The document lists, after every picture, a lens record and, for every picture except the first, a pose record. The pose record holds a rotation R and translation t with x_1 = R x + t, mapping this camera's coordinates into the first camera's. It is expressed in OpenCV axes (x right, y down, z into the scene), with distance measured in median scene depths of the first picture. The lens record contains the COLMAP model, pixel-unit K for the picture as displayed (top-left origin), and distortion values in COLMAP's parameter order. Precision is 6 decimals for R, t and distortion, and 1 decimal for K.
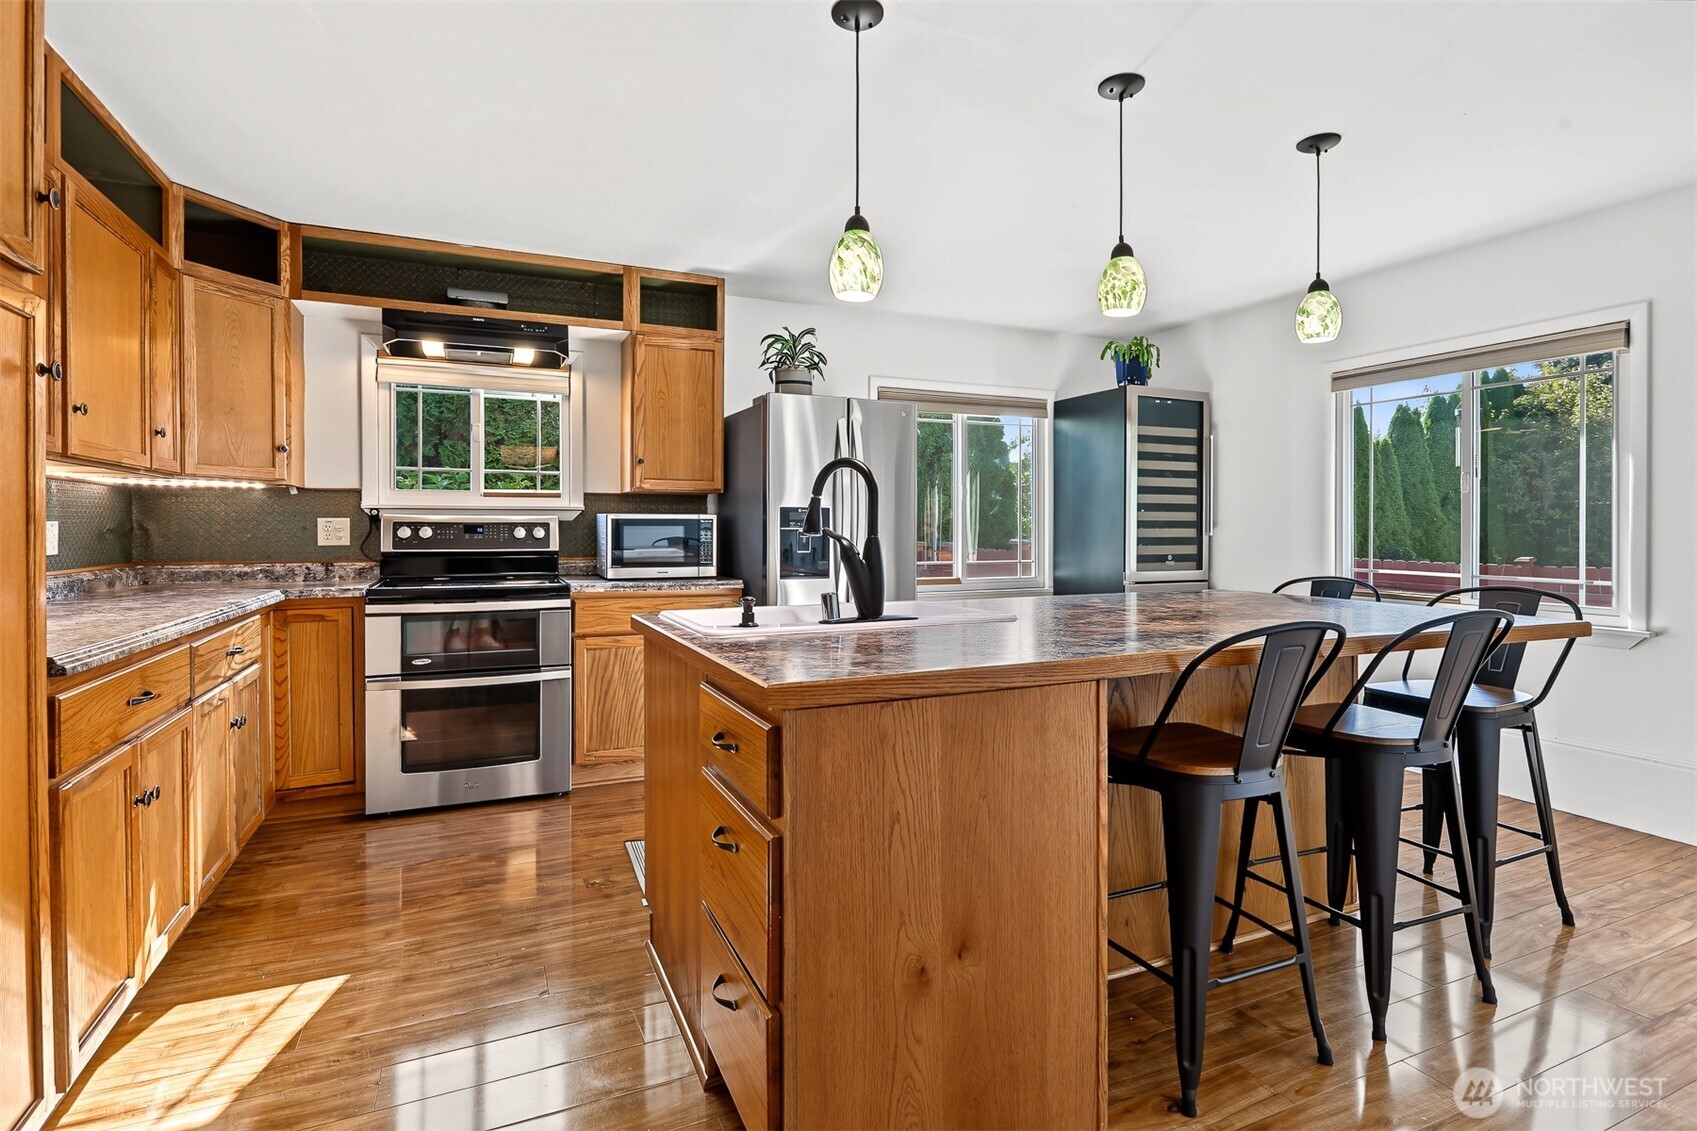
lens RADIAL K [[818.5, 0, 855.6], [0, 818.5, 535.1], [0, 0, 1]] dist [-0.004080, -0.000911]
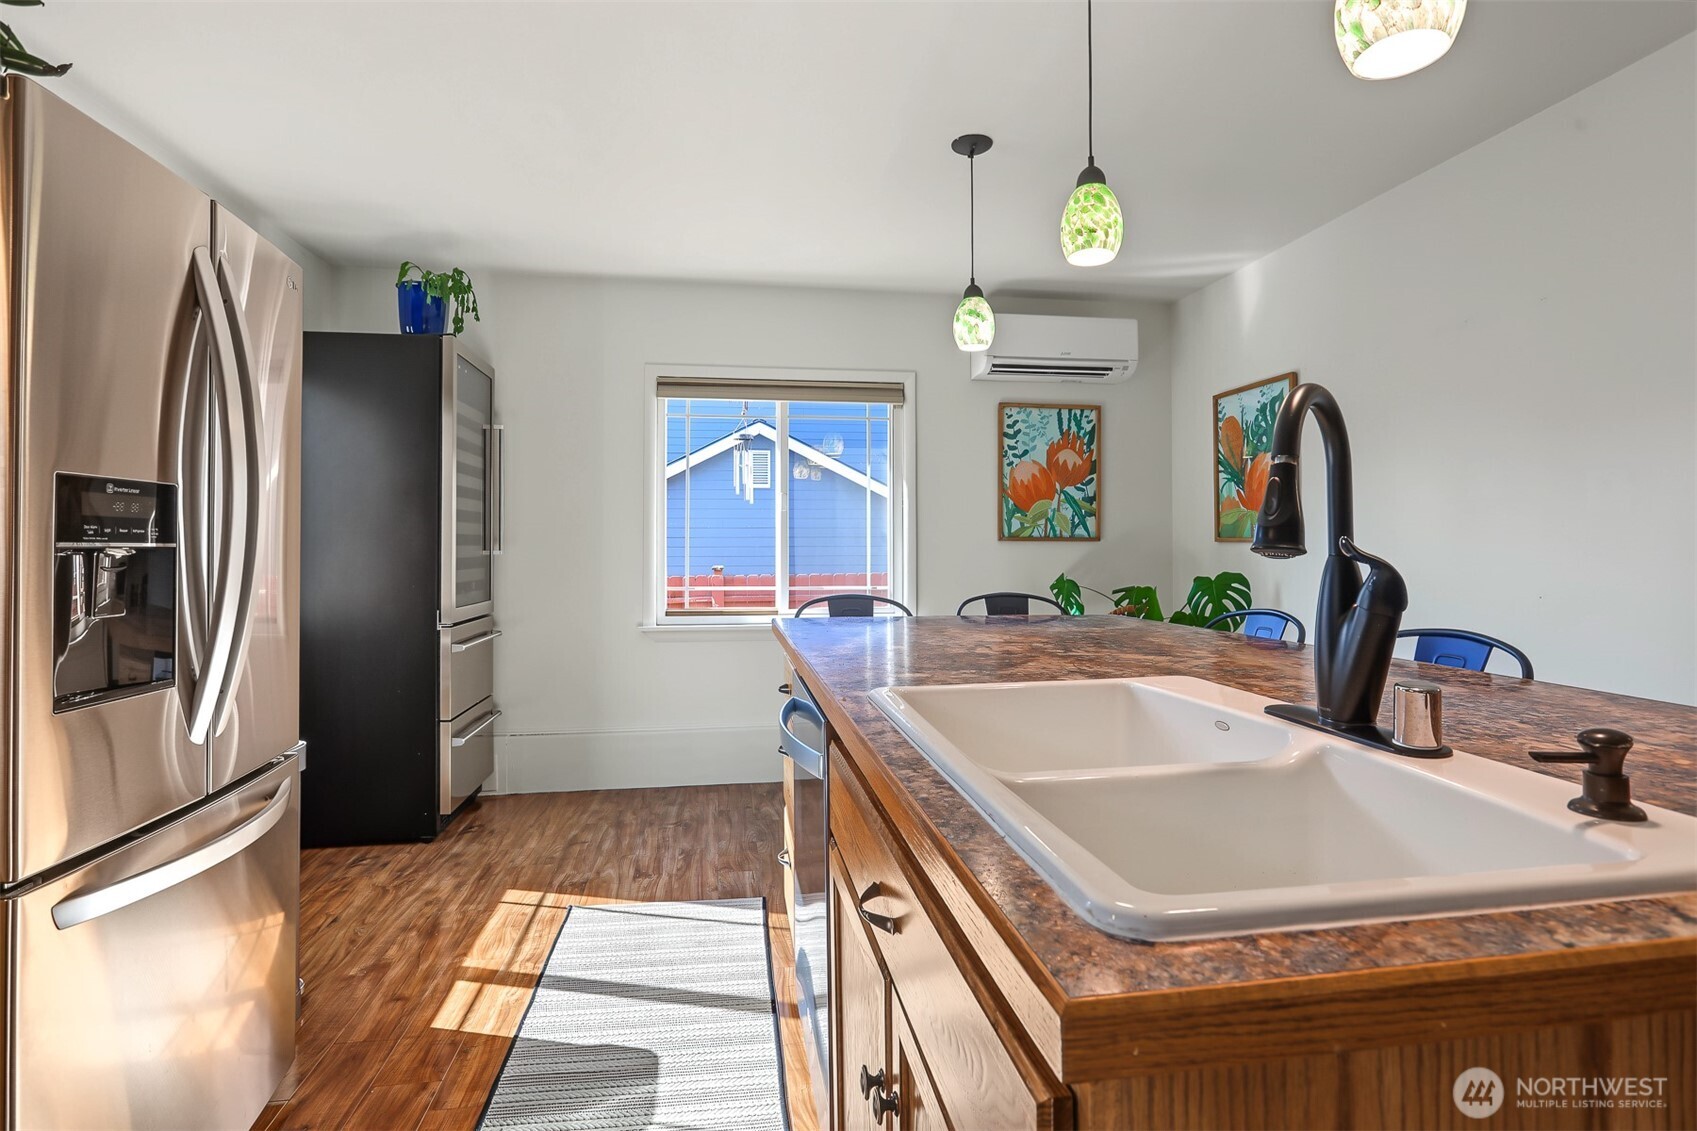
lens RADIAL K [[818.5, 0, 855.6], [0, 818.5, 535.1], [0, 0, 1]] dist [-0.004080, -0.000911]
pose [[0.282373, 0.014600, 0.959194, -0.268092], [0.010000, 0.999785, -0.018162, -0.000525], [-0.959253, 0.014720, 0.282166, 0.602194]]
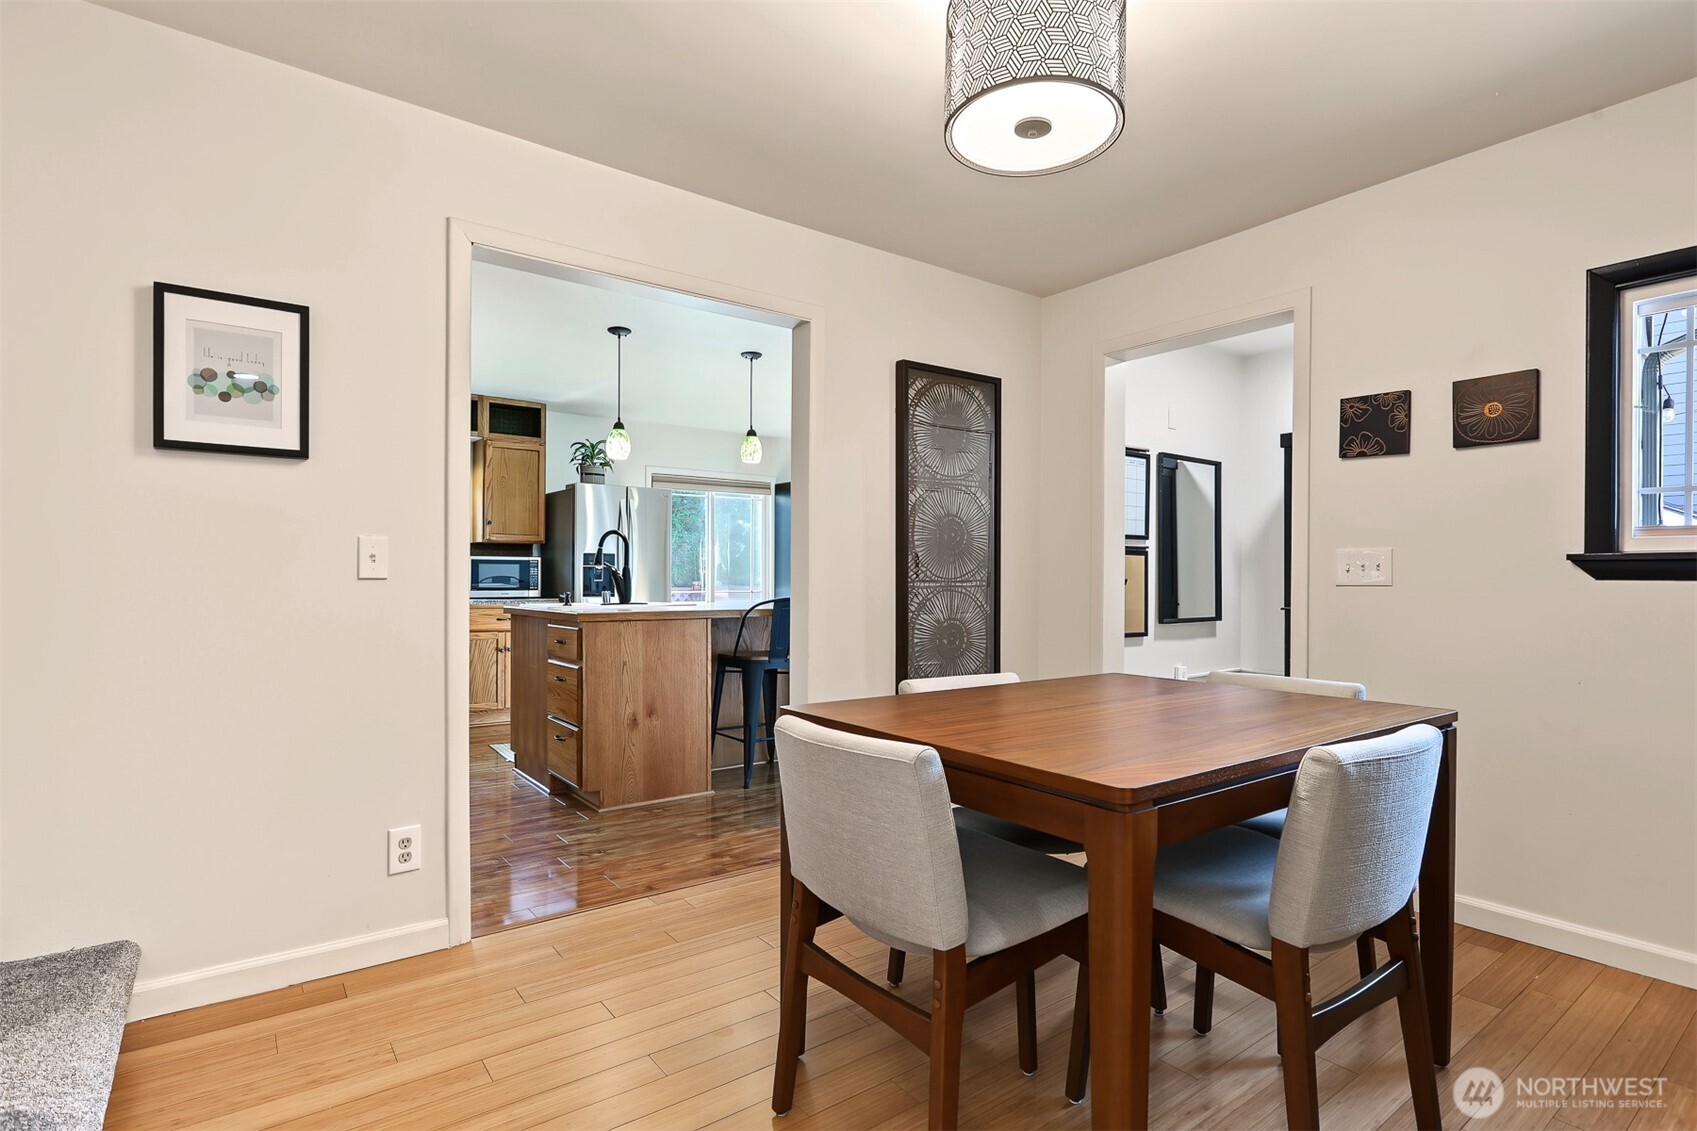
lens RADIAL K [[834.2, 0, 843.0], [0, 834.2, 583.9], [0, 0, 1]] dist [-0.002281, -0.000270]
pose [[0.978451, 0.003216, 0.206453, 0.067447], [-0.002989, 0.999995, -0.001411, 0.026806], [-0.206456, 0.000764, 0.978456, -0.691658]]
